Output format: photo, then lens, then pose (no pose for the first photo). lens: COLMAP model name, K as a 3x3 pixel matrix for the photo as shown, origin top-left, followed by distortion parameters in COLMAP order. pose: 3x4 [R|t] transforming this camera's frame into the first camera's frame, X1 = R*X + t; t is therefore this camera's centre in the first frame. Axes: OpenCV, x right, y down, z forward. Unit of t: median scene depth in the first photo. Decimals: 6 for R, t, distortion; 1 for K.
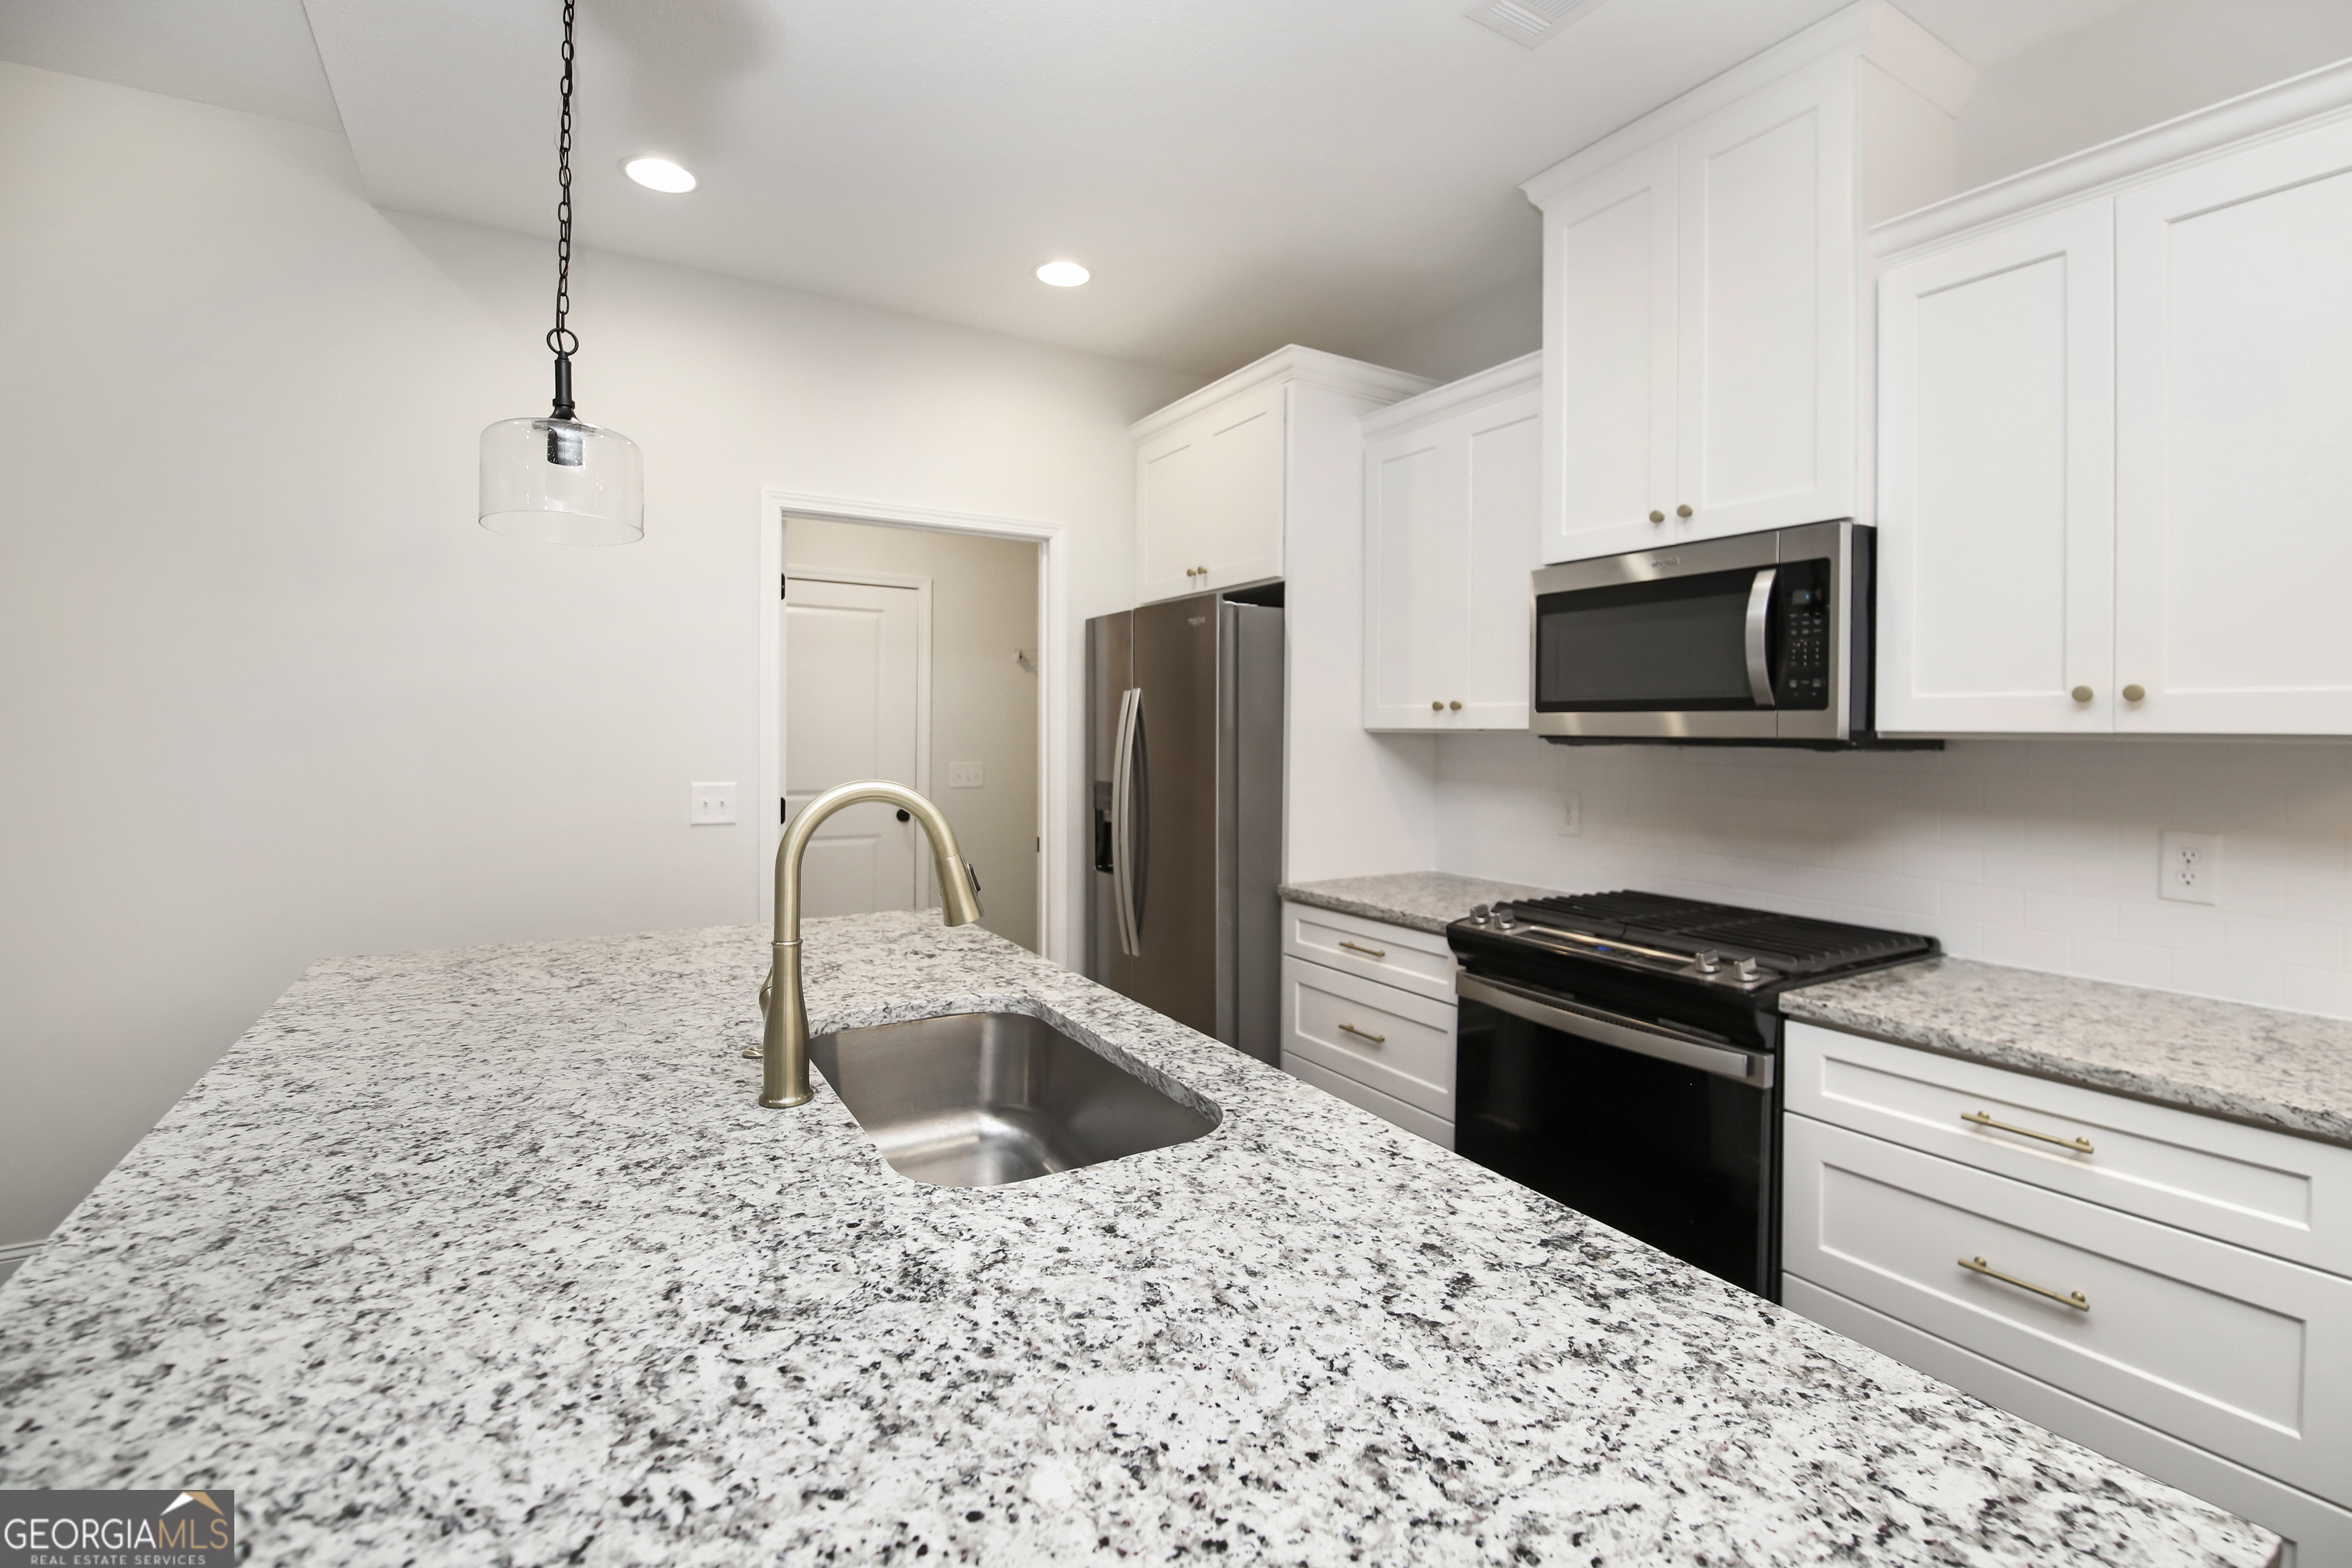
lens RADIAL K [[1064.4, 0, 1158.8], [0, 1064.4, 746.4], [0, 0, 1]] dist [-0.015676, 0.000849]
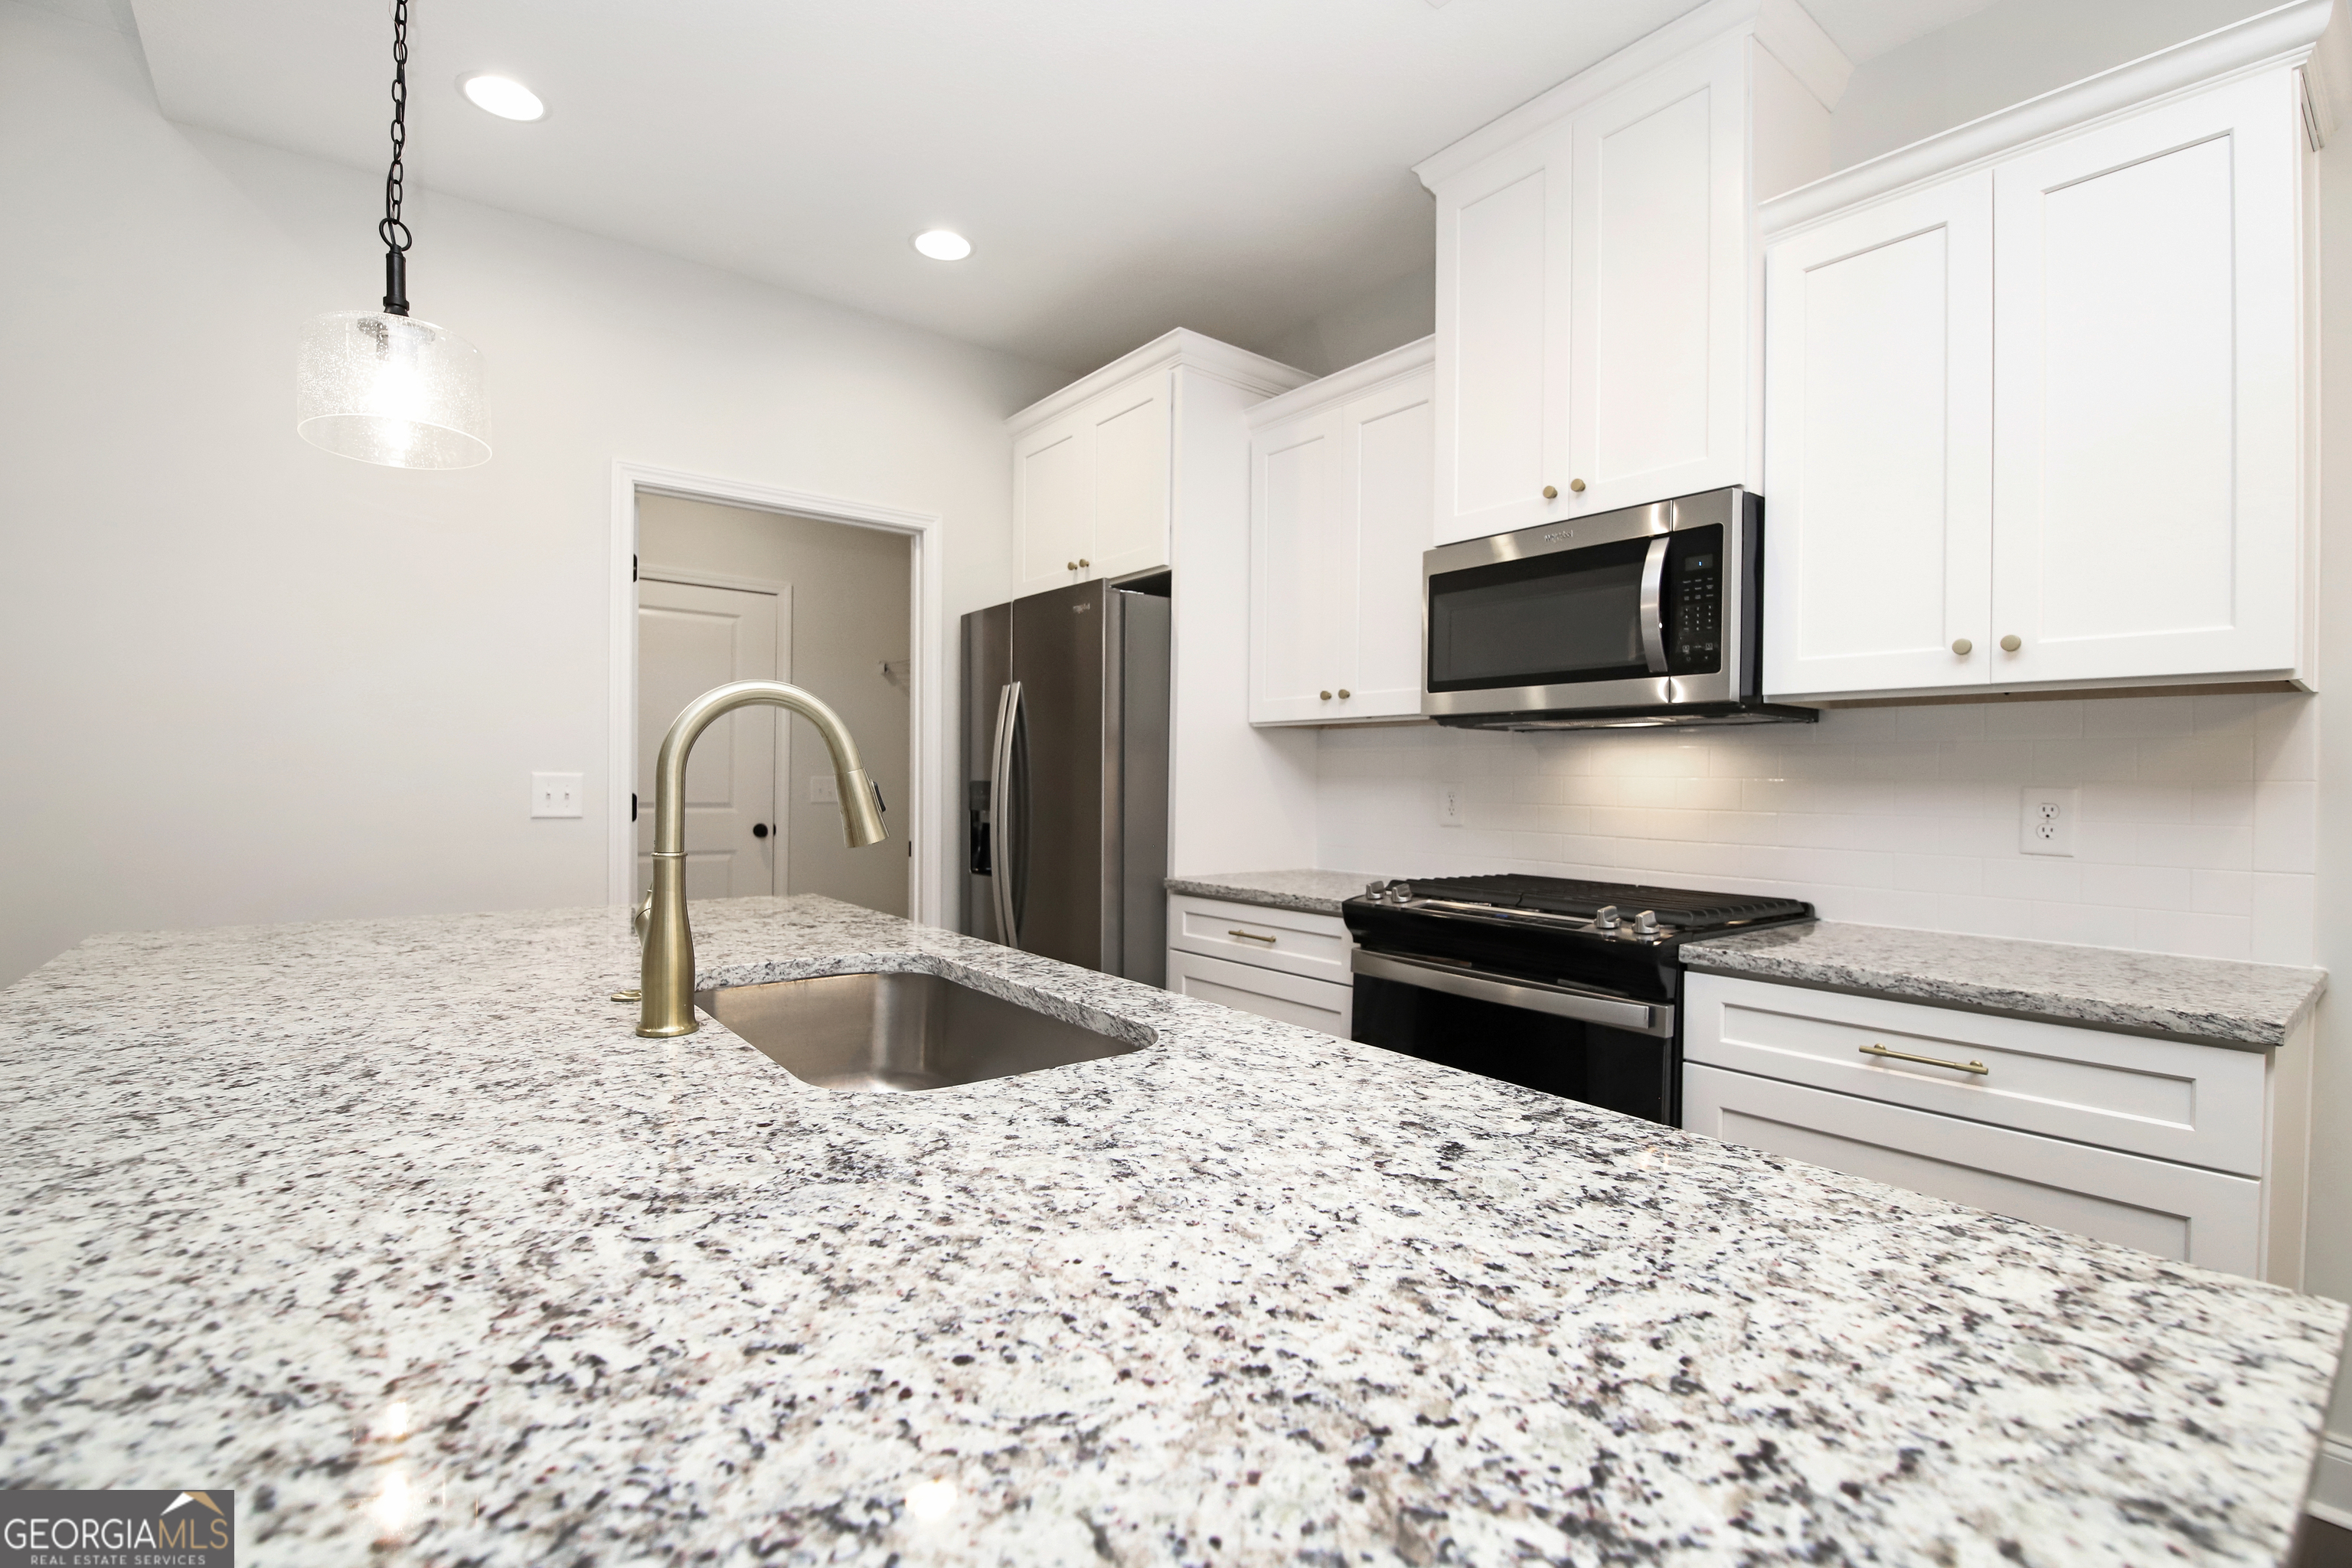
lens RADIAL K [[1064.4, 0, 1126.8], [0, 1064.4, 798.2], [0, 0, 1]] dist [-0.015676, 0.000849]
pose [[0.994408, 0.004739, 0.105501, -0.071131], [-0.005173, 0.999979, 0.003847, 0.148660], [-0.105480, -0.004371, 0.994412, 0.084325]]
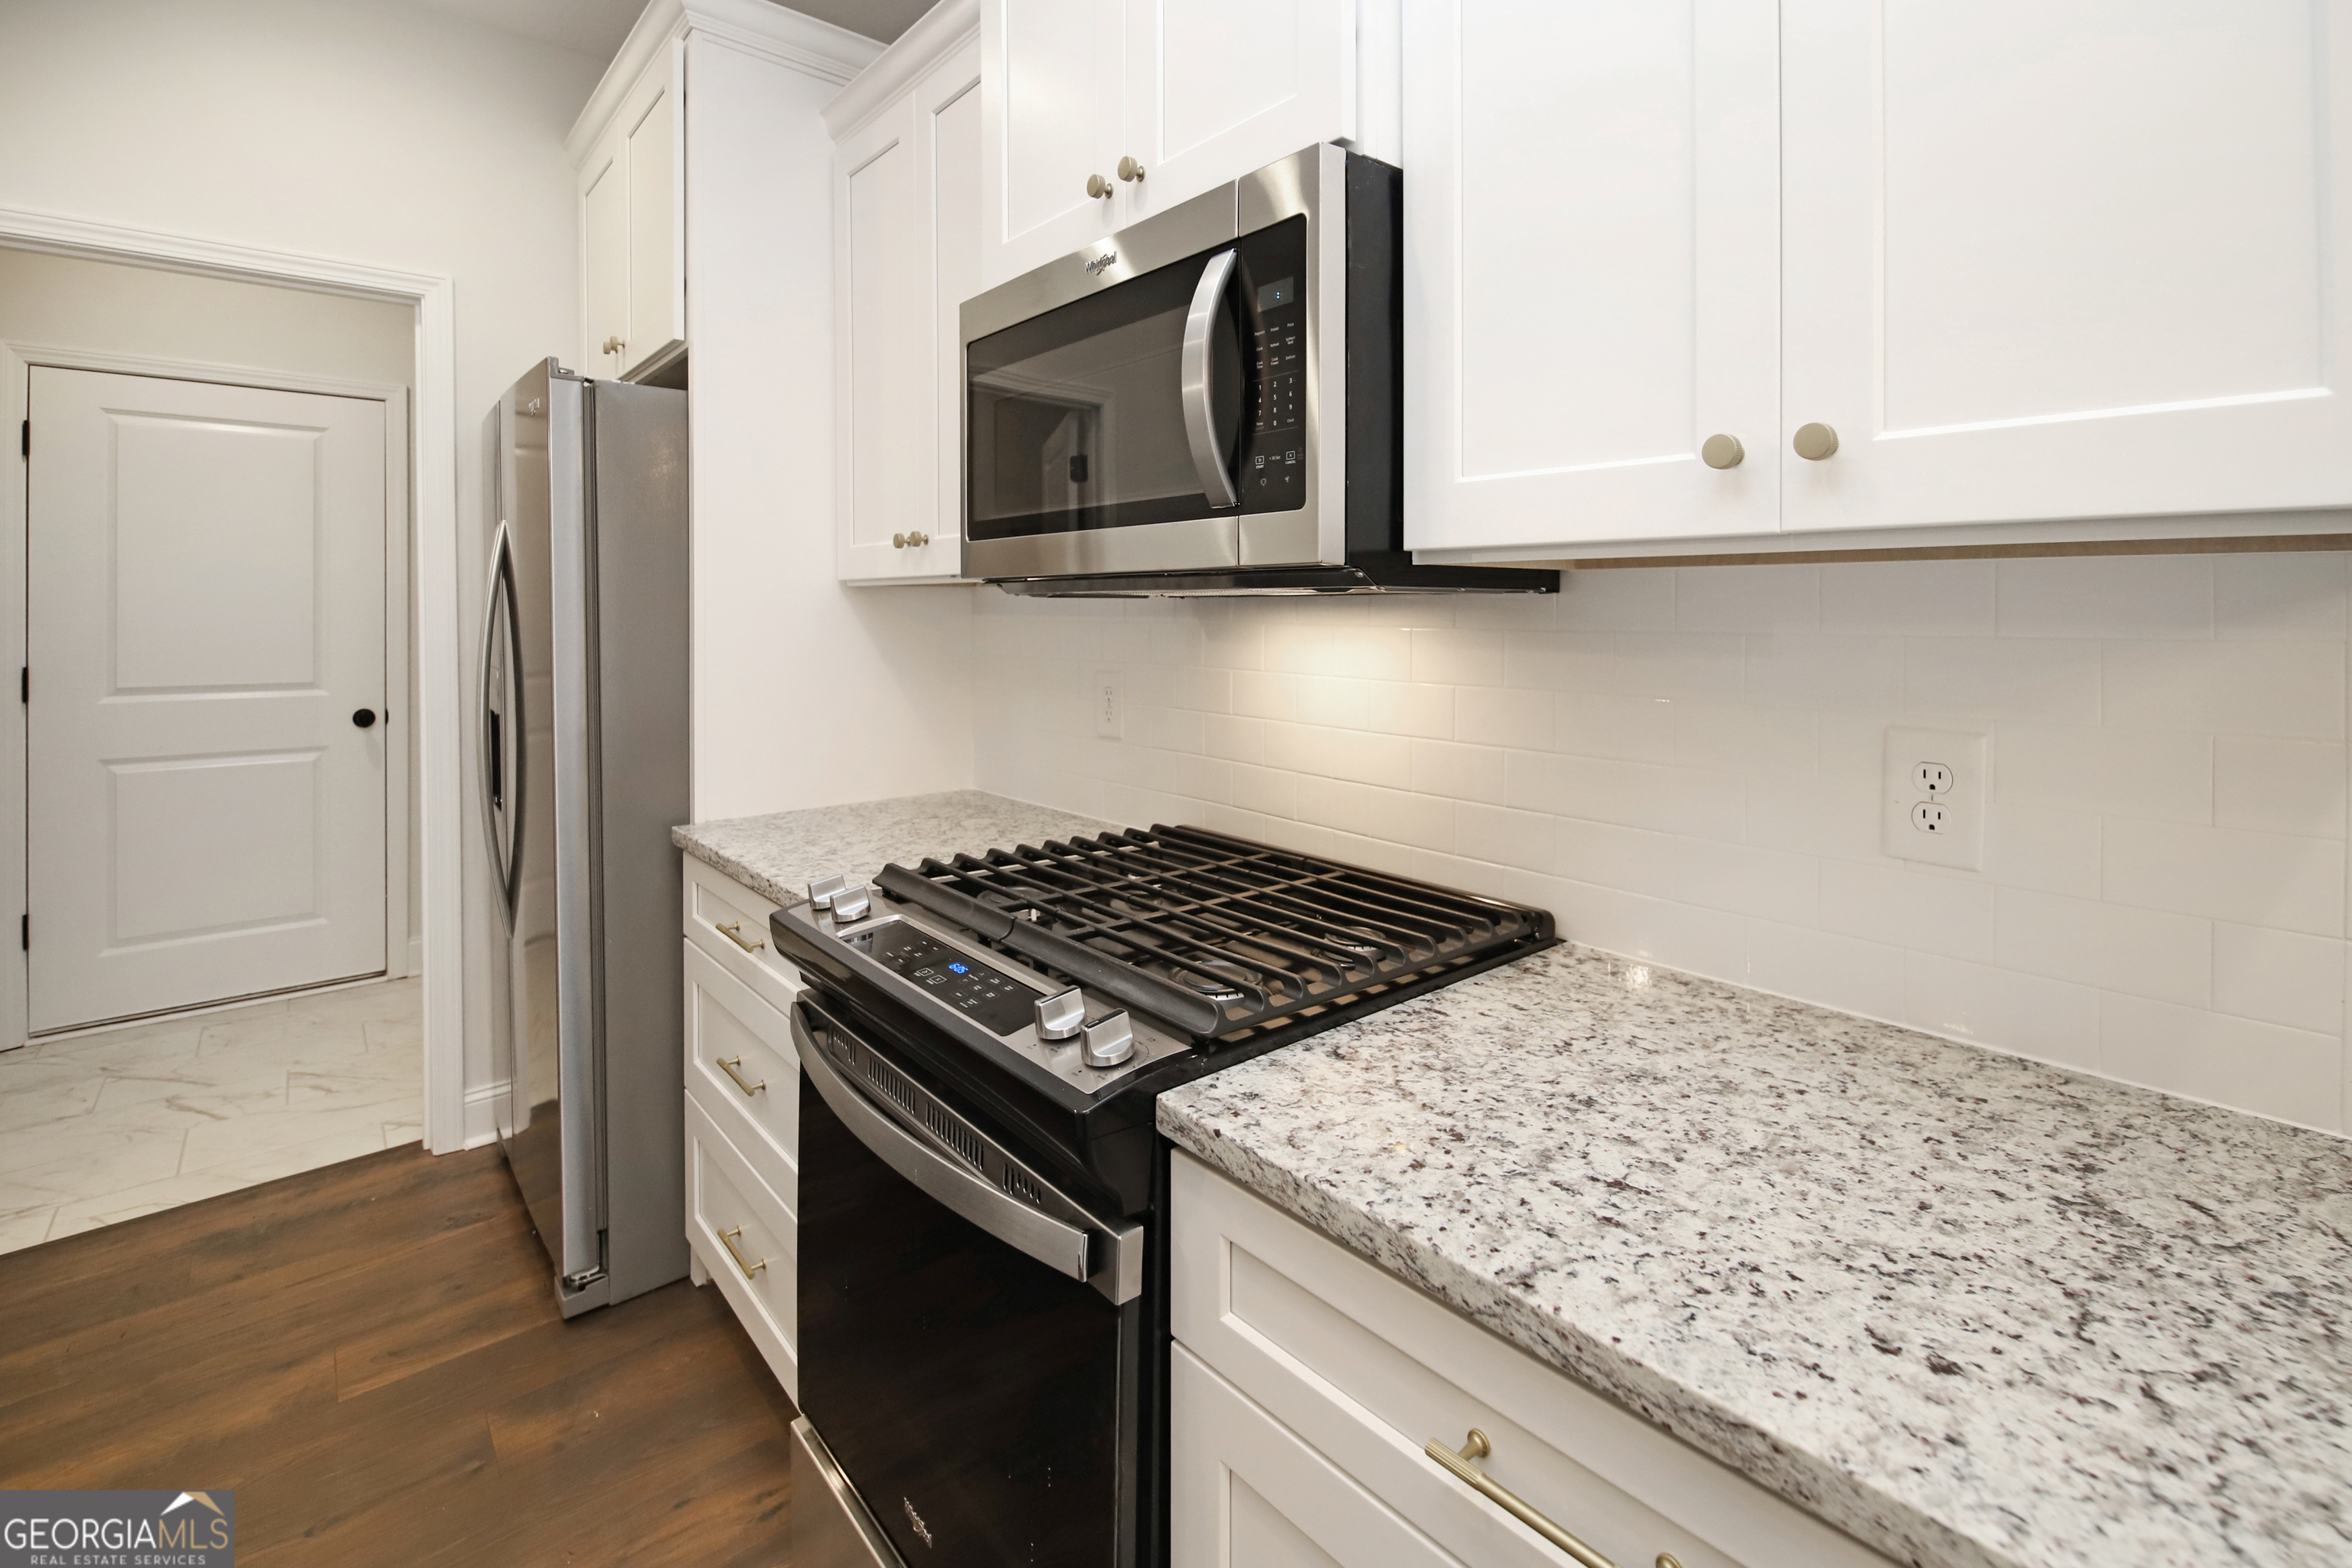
lens RADIAL K [[1105.9, 0, 1203.0], [0, 1105.9, 634.5], [0, 0, 1]] dist [0.017805, 0.001673]
pose [[0.981614, -0.012020, 0.190500, 0.828694], [0.010541, 0.999906, 0.008773, 0.039283], [-0.190588, -0.006604, 0.981648, 0.823592]]
